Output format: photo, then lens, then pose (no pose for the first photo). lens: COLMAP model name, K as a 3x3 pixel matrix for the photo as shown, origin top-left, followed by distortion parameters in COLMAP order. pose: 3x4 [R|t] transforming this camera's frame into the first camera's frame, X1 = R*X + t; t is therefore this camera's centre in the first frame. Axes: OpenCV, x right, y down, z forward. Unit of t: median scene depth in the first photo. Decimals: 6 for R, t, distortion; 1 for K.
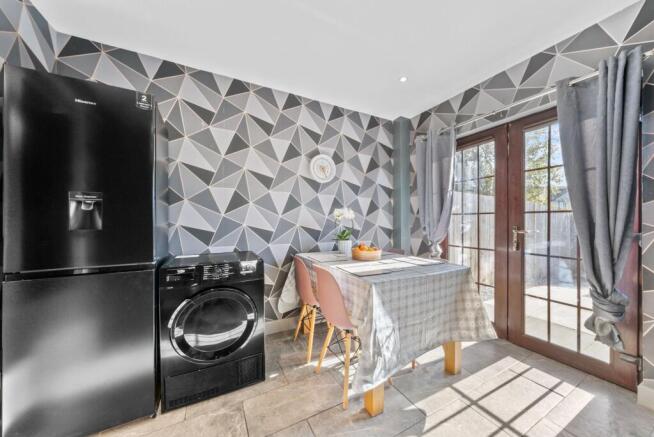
lens RADIAL K [[224.3, 0, 325.8], [0, 224.3, 223.0], [0, 0, 1]] dist [0.000000, 0.000535]
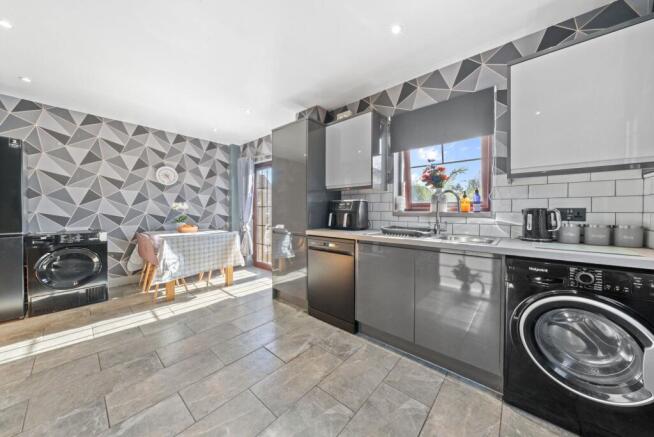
lens RADIAL K [[224.3, 0, 325.9], [0, 224.3, 213.4], [0, 0, 1]] dist [0.000000, 0.000535]
pose [[0.930531, 0.000941, 0.366211, 0.470199], [-0.002971, 0.999983, 0.004979, 0.000814], [-0.366200, -0.005721, 0.930519, -0.881667]]
